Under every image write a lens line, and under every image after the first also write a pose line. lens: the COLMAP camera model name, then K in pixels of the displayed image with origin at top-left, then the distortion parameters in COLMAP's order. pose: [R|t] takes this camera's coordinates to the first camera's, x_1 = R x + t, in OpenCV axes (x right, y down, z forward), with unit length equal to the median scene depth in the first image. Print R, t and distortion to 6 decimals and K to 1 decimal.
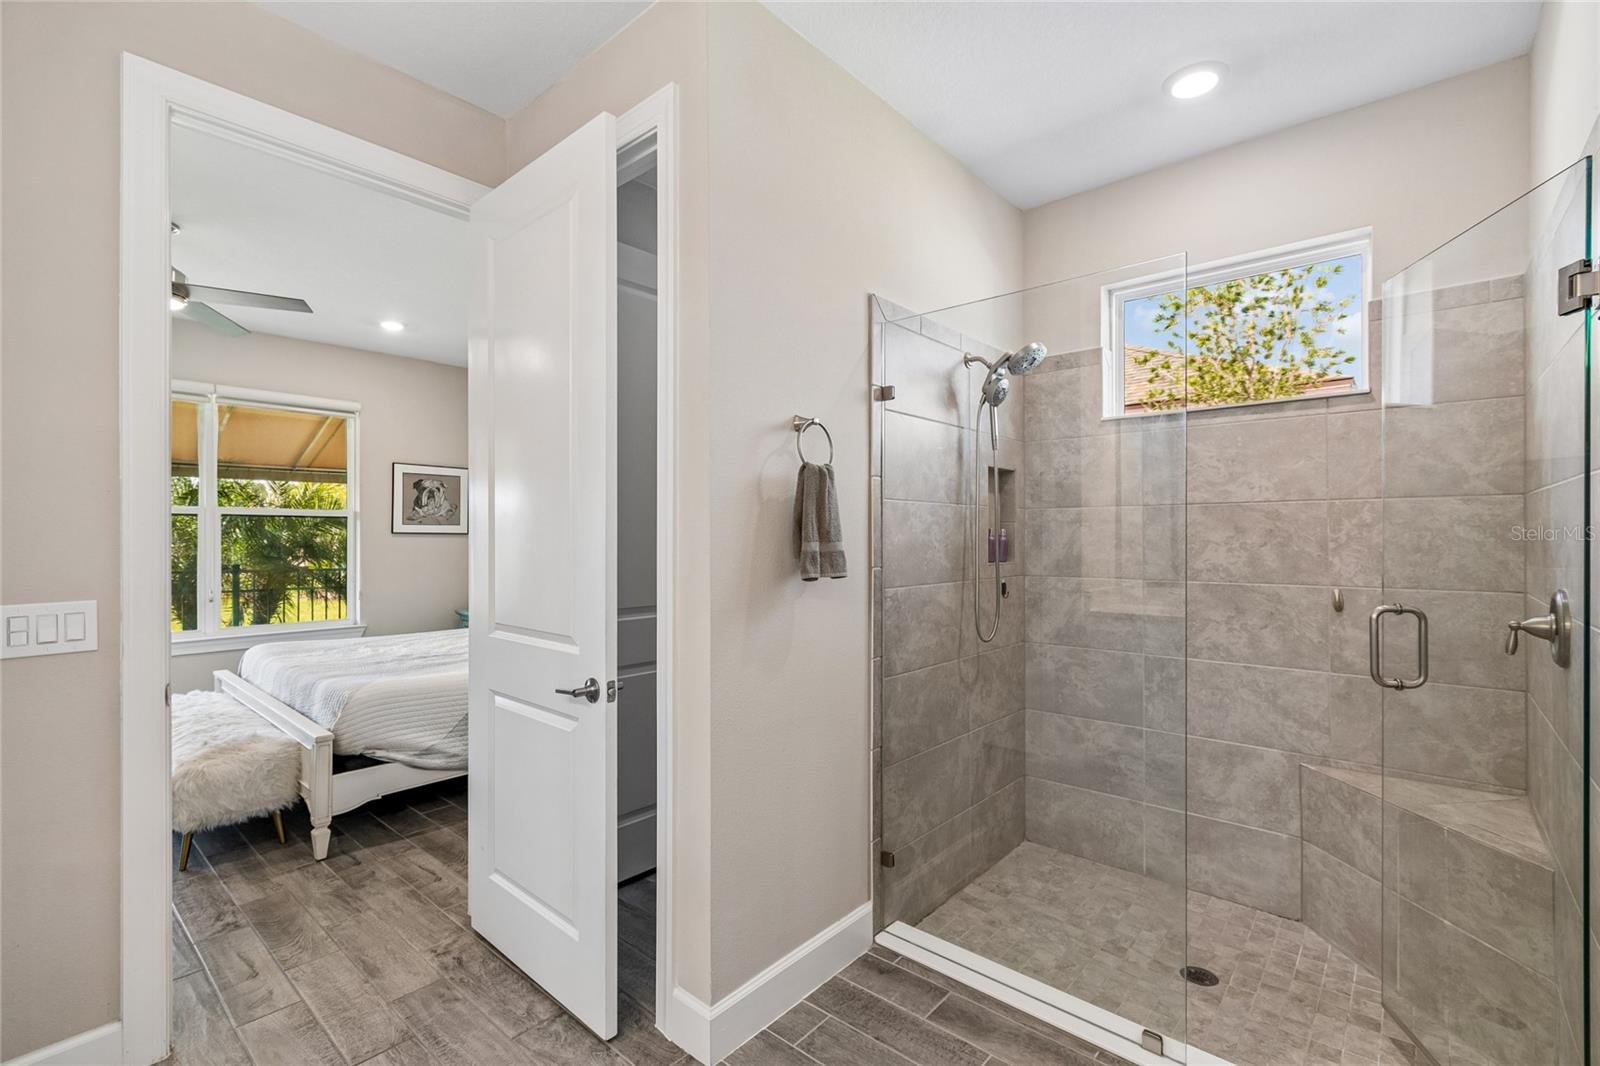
lens RADIAL K [[704.4, 0, 806.6], [0, 704.4, 541.3], [0, 0, 1]] dist [0.000732, -0.000803]
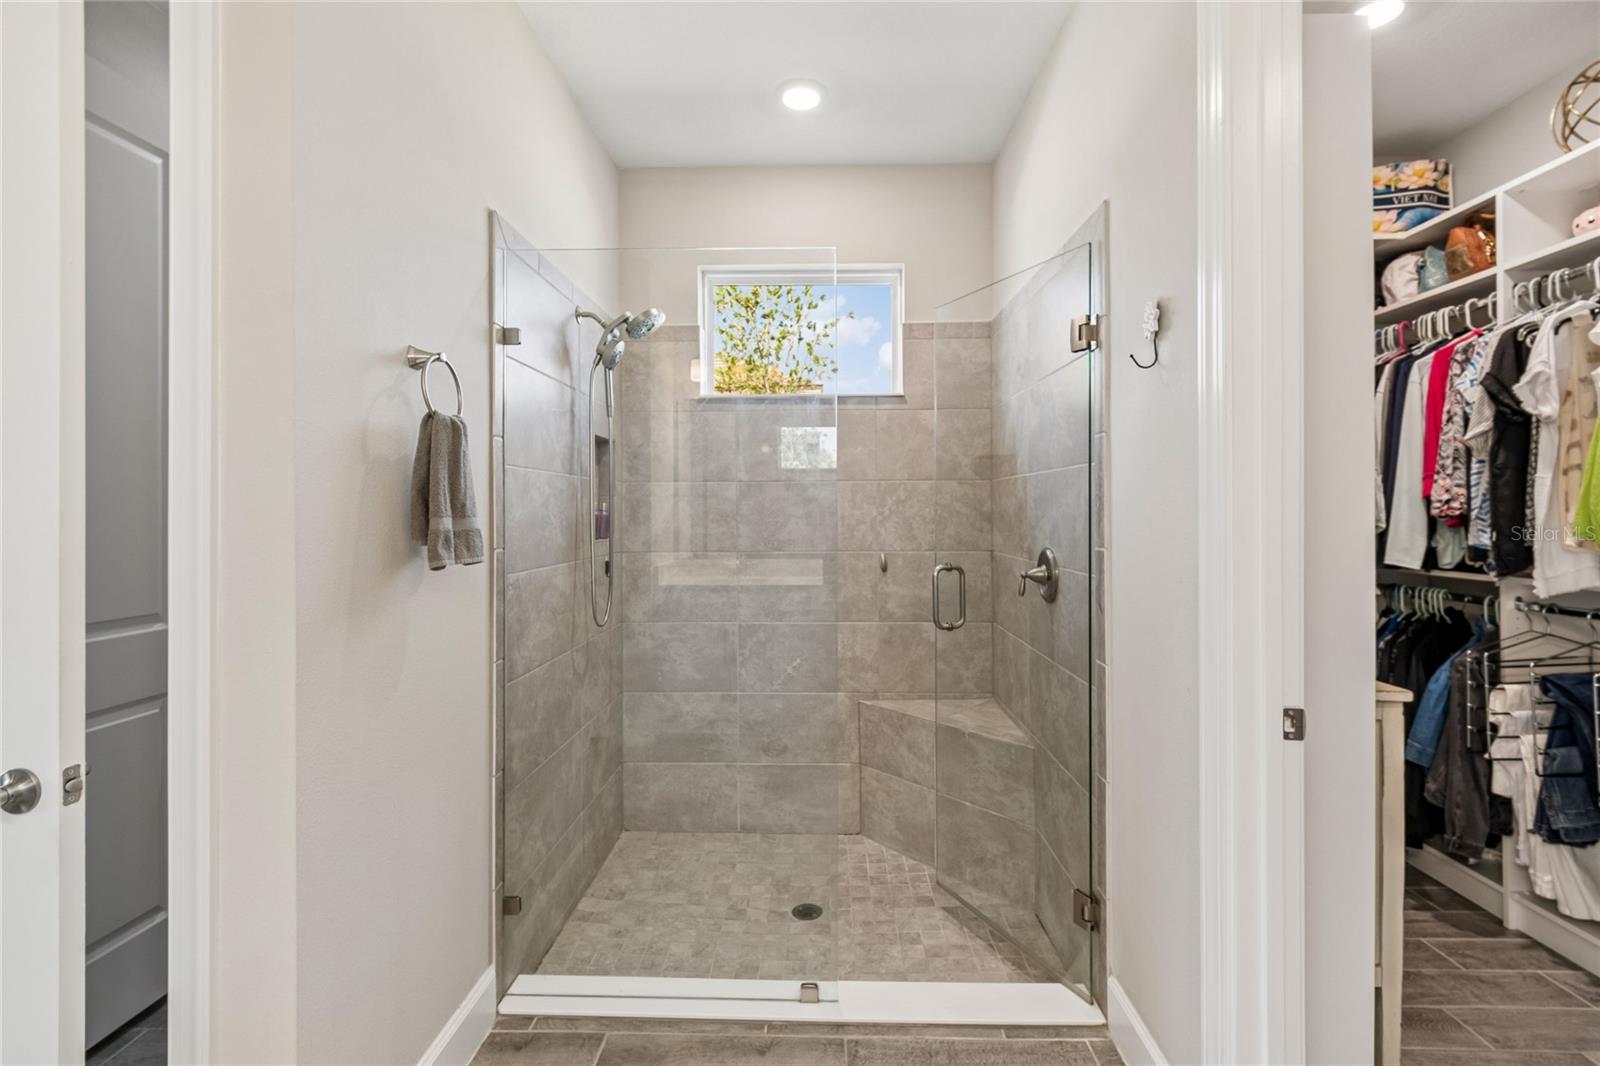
lens RADIAL K [[704.4, 0, 804.9], [0, 704.4, 512.6], [0, 0, 1]] dist [0.000732, -0.000803]
pose [[0.776475, -0.002361, 0.630144, -0.132026], [0.006758, 0.999967, -0.004581, 0.001368], [-0.630112, 0.007816, 0.776465, 0.142271]]
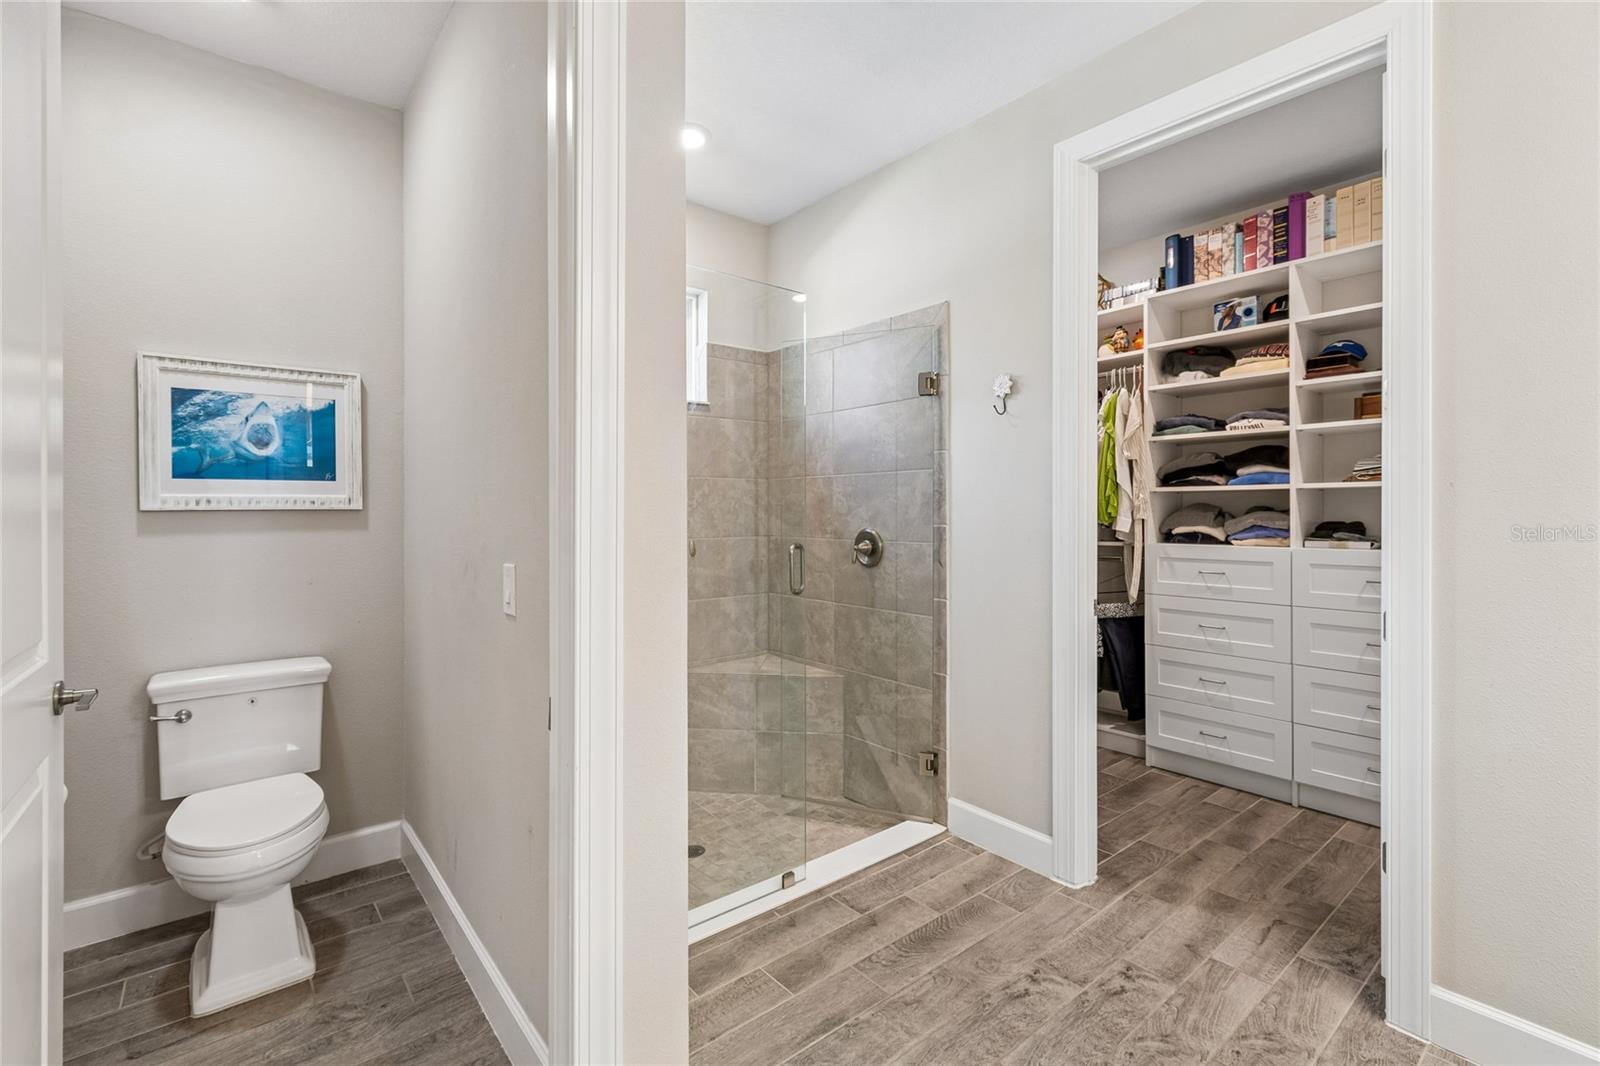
lens RADIAL K [[704.4, 0, 801.1], [0, 704.4, 509.0], [0, 0, 1]] dist [0.000732, -0.000803]
pose [[0.196218, -0.014231, 0.980457, -0.621019], [0.016058, 0.999807, 0.011298, -0.008895], [-0.980429, 0.013527, 0.196409, 0.538164]]
